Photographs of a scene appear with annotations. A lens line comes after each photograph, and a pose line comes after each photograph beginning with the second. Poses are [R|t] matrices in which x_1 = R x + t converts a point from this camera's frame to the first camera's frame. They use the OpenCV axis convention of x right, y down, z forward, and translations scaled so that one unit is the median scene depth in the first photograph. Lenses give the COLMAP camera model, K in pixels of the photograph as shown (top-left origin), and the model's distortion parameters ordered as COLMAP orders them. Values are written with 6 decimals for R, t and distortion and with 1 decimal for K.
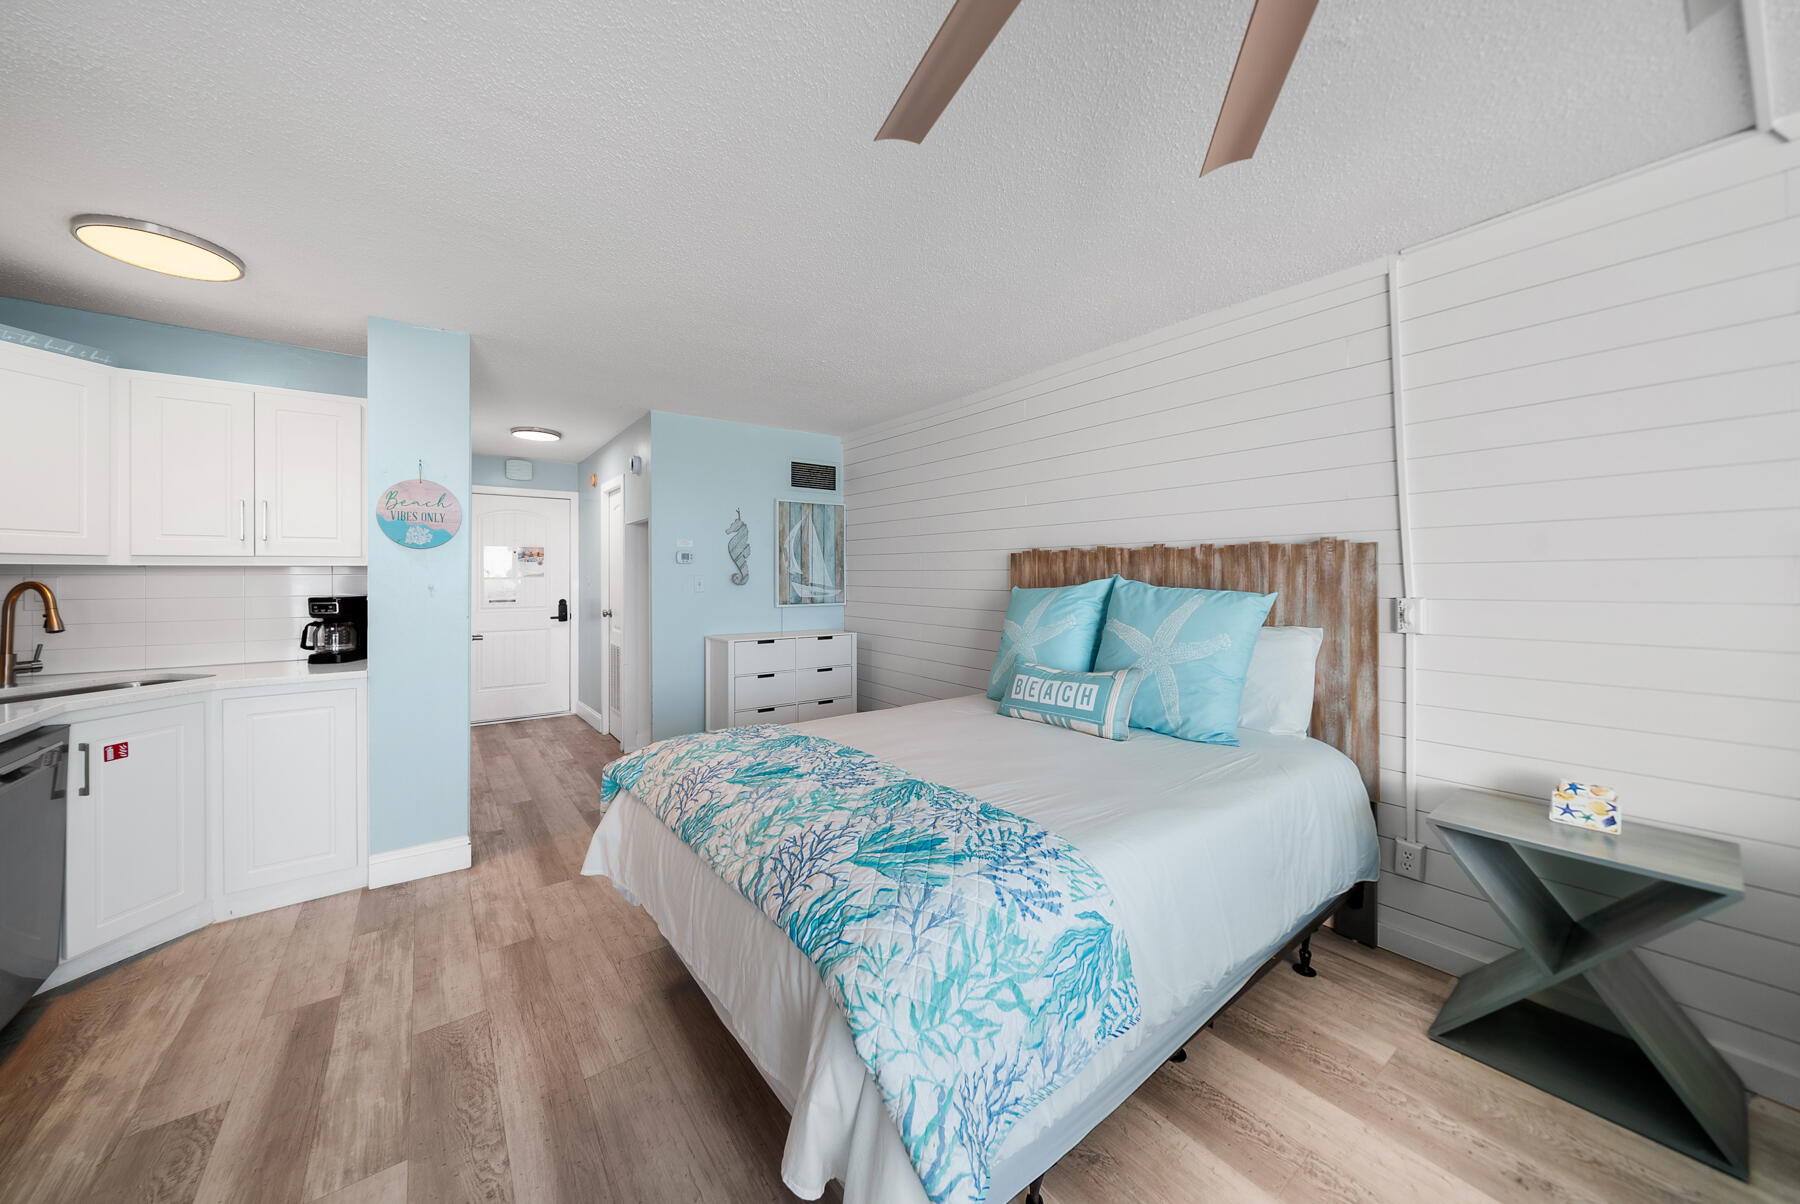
lens RADIAL K [[627.7, 0, 900.8], [0, 627.7, 576.6], [0, 0, 1]] dist [-0.005378, 0.000024]
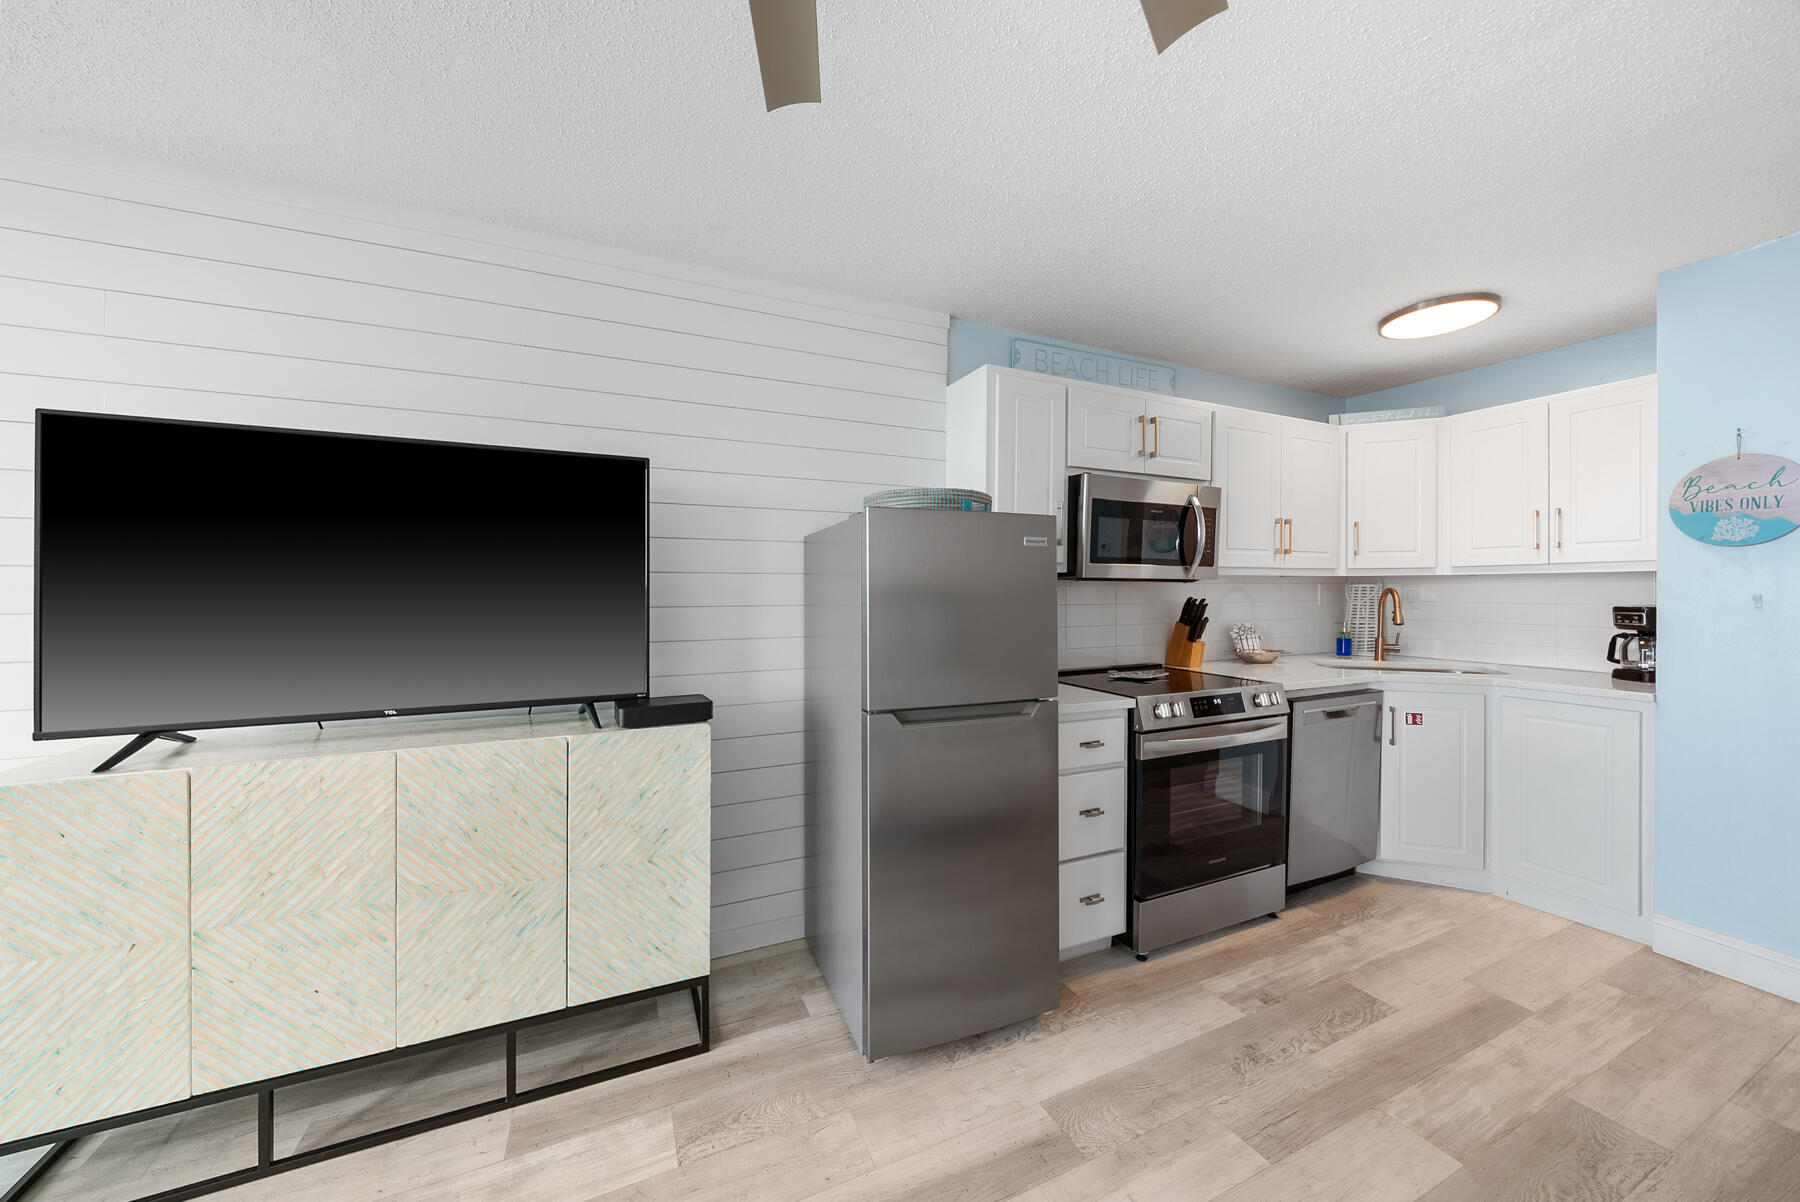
lens RADIAL K [[619.7, 0, 873.7], [0, 619.7, 592.2], [0, 0, 1]] dist [-0.007012, -0.000019]
pose [[-0.239813, 0.010186, -0.970766, 0.269475], [0.004326, 0.999946, 0.009423, -0.000707], [0.970809, -0.001940, -0.239844, 0.220270]]
